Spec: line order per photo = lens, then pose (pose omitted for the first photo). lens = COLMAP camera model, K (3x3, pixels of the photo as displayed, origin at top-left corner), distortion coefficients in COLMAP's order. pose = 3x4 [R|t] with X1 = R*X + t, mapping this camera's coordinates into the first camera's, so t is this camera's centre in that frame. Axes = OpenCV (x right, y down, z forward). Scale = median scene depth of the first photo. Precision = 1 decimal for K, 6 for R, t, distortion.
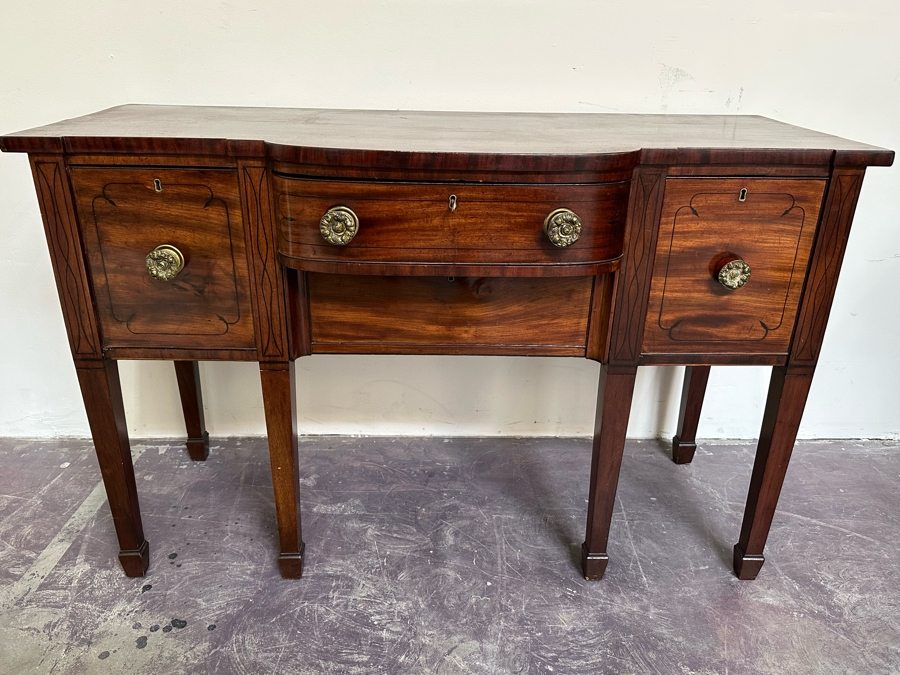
lens RADIAL K [[688.1, 0, 450.1], [0, 688.1, 339.4], [0, 0, 1]] dist [0.040184, -0.055929]
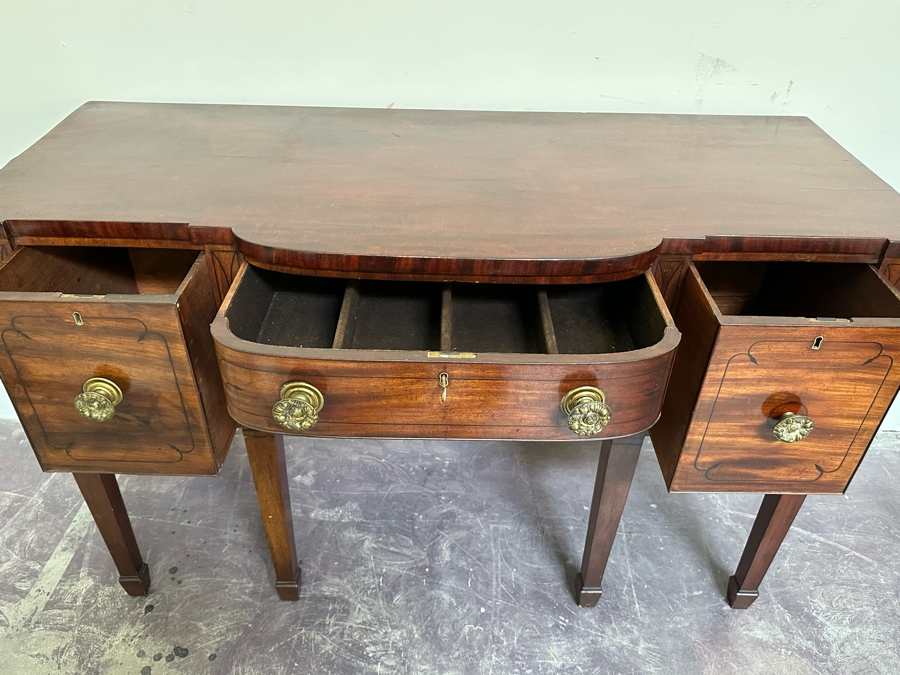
lens RADIAL K [[694.1, 0, 447.6], [0, 694.1, 339.0], [0, 0, 1]] dist [0.025126, -0.038282]
pose [[0.999650, 0.016529, -0.020668, 0.020623], [-0.011791, 0.977339, 0.211352, -0.269792], [0.023693, -0.211034, 0.977191, 0.089712]]
